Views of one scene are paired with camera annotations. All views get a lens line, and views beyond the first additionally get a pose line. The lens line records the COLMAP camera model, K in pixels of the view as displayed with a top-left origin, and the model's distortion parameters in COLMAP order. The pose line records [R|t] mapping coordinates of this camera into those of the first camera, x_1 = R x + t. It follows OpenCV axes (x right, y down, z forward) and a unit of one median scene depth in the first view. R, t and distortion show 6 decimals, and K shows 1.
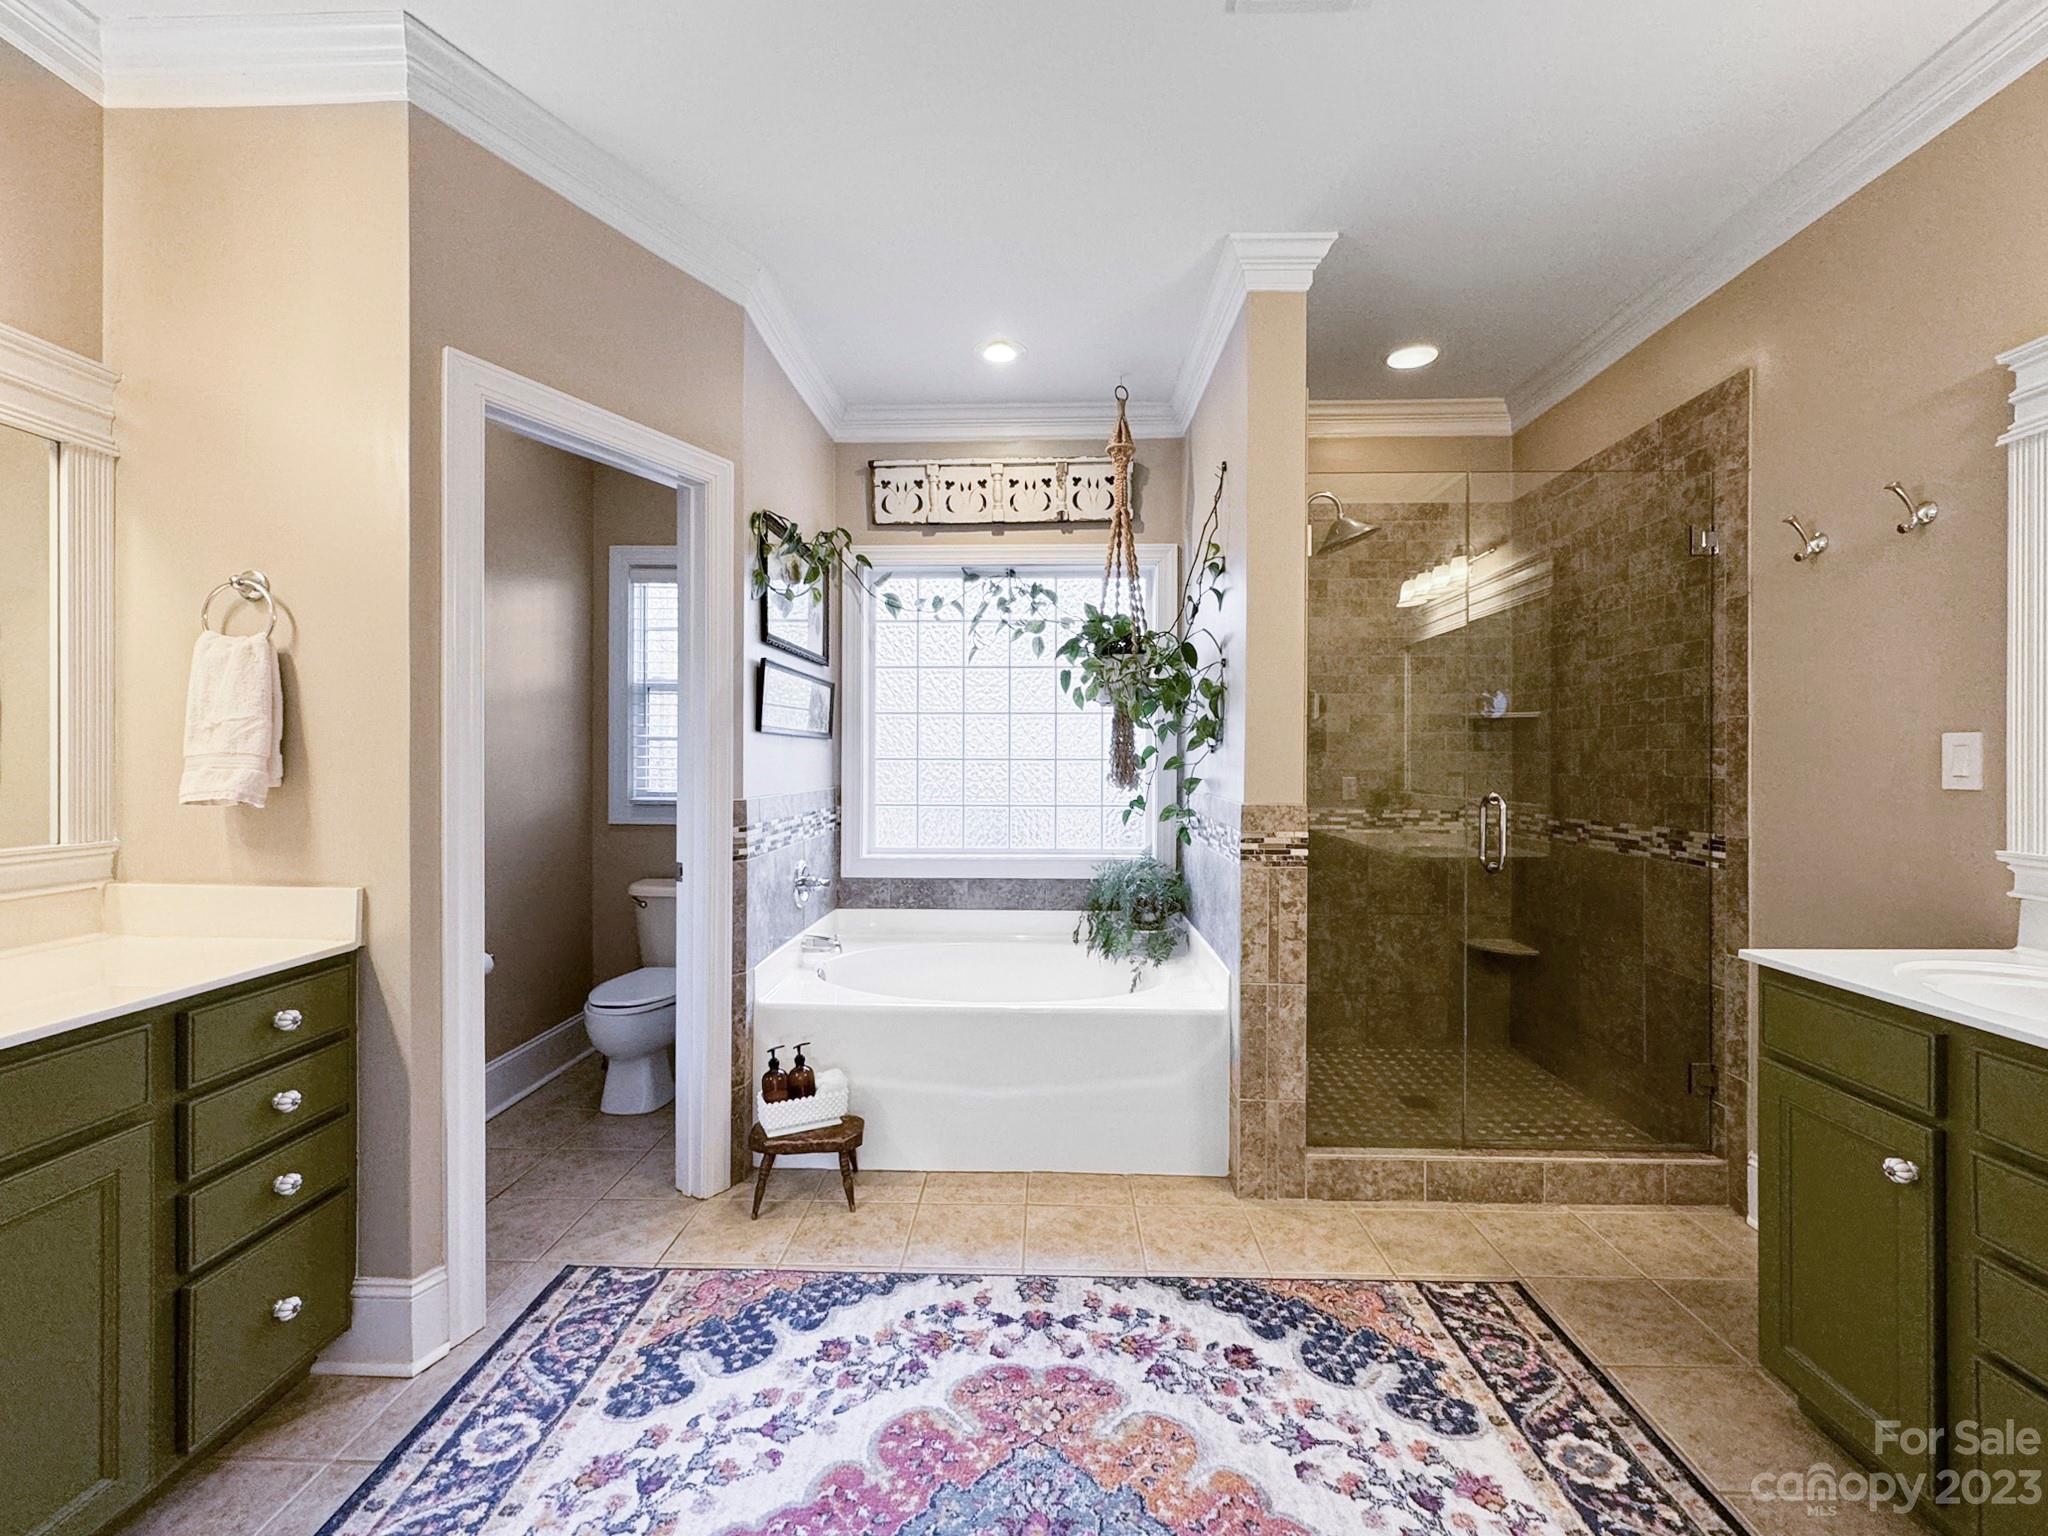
lens RADIAL K [[839.8, 0, 1033.6], [0, 839.8, 764.4], [0, 0, 1]] dist [-0.000282, 0.000072]
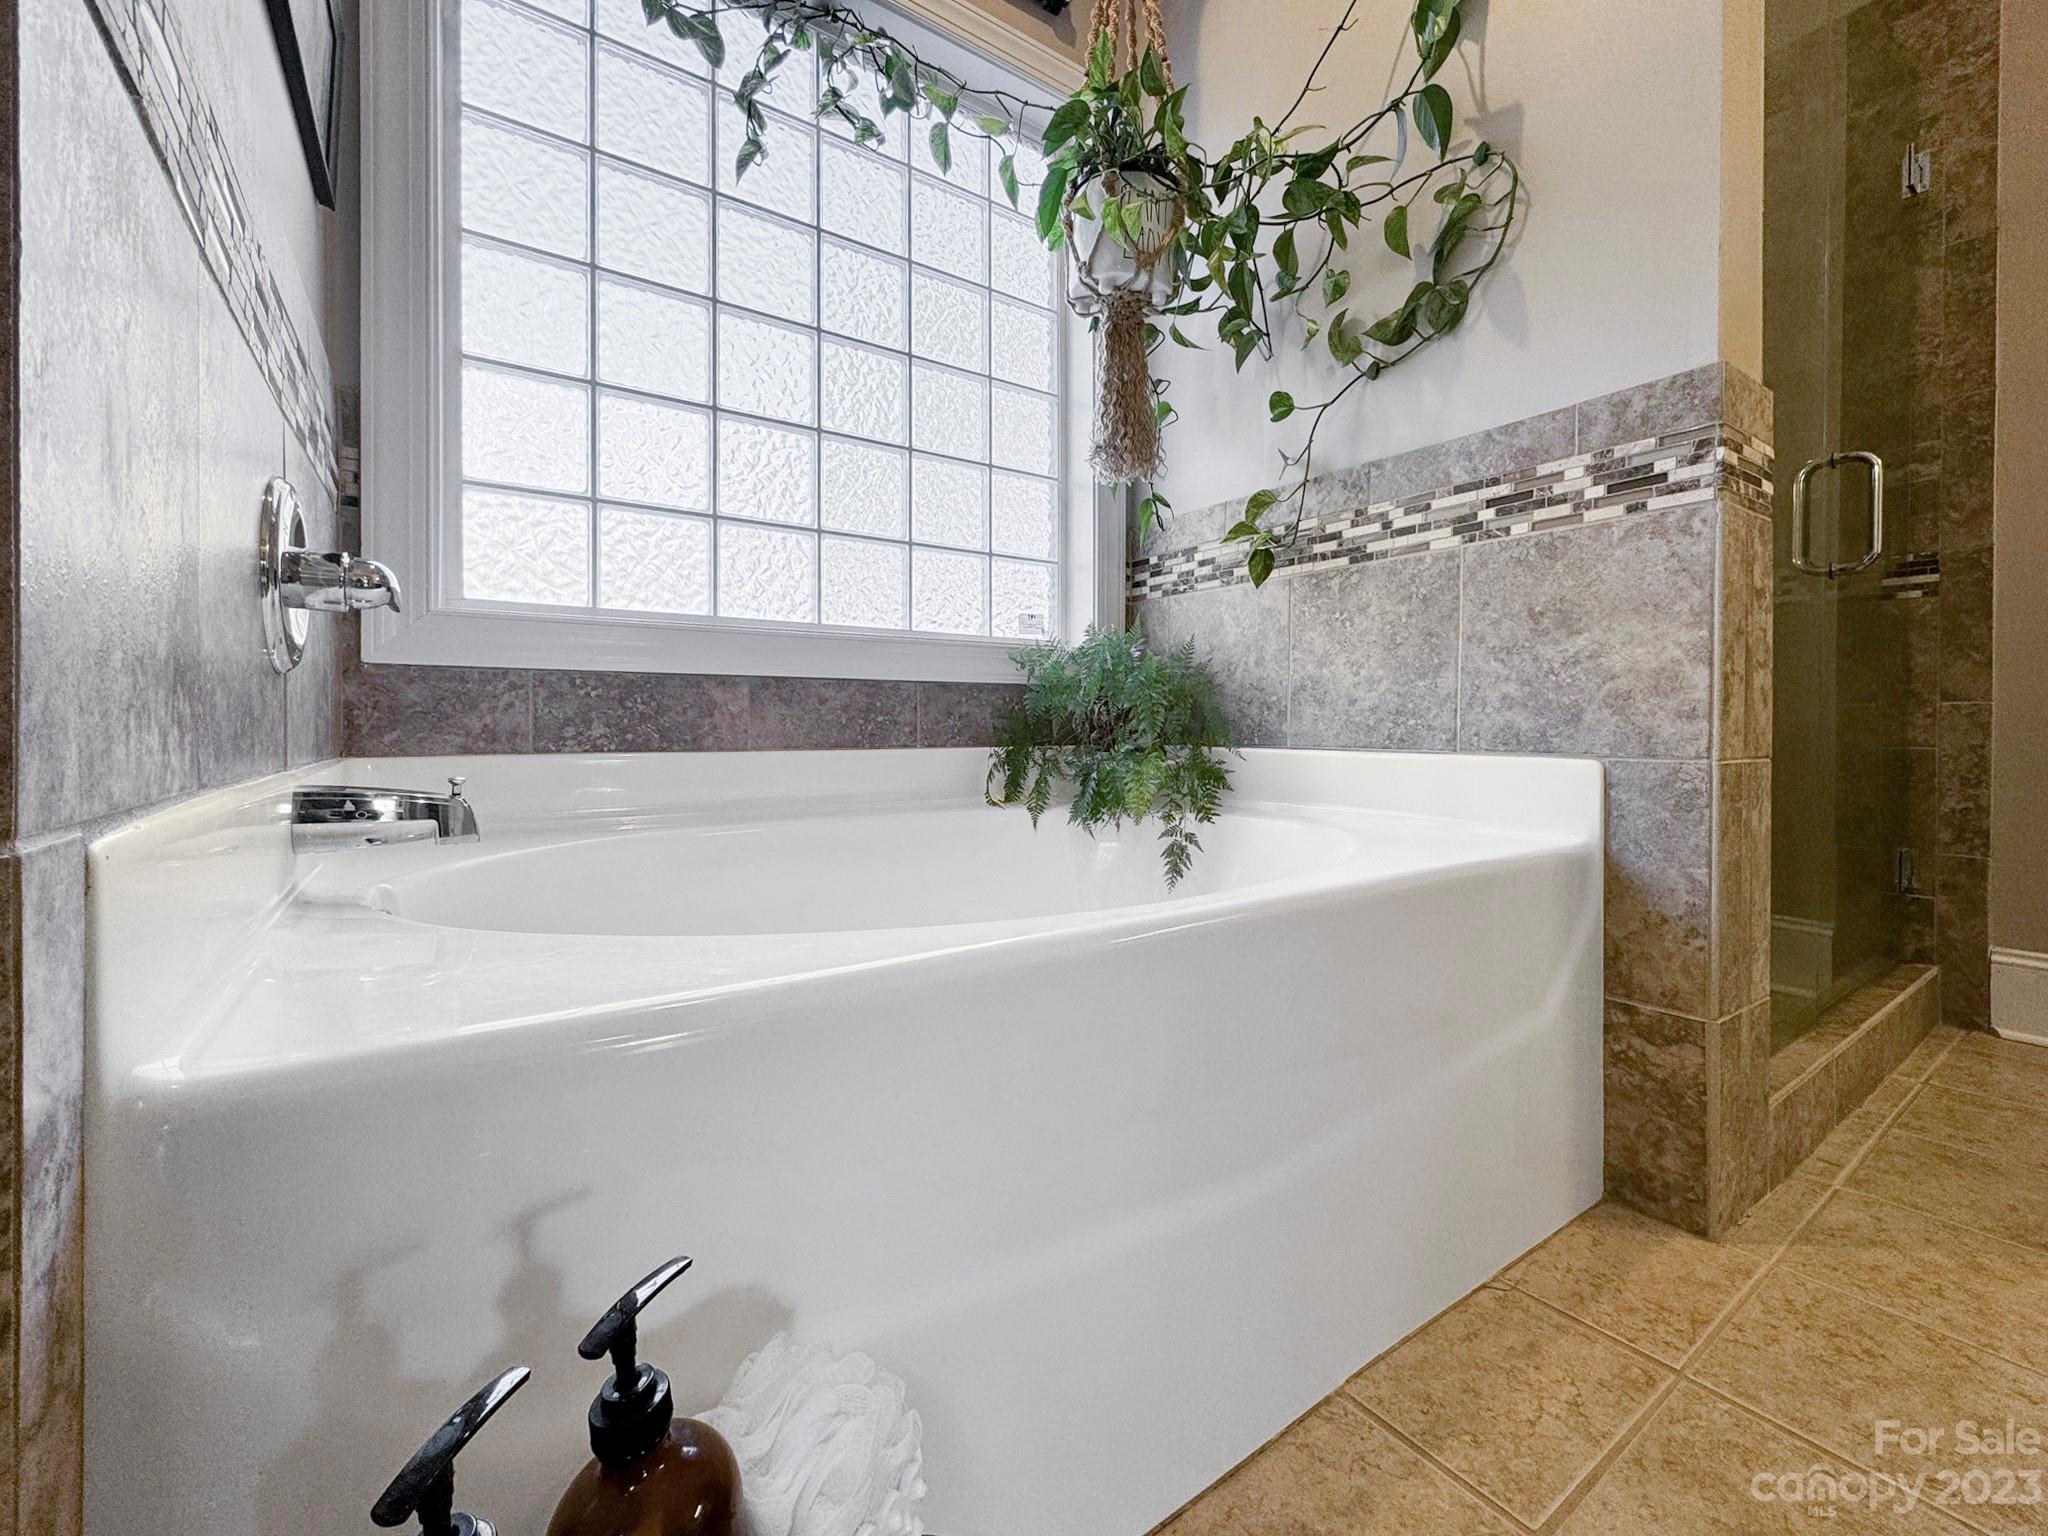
lens RADIAL K [[839.8, 0, 1039.8], [0, 839.8, 725.8], [0, 0, 1]] dist [-0.000282, 0.000072]
pose [[0.806649, -0.005218, 0.591008, -0.217007], [0.005503, 0.999984, 0.001319, 0.166373], [-0.591005, 0.002188, 0.806665, 0.595239]]
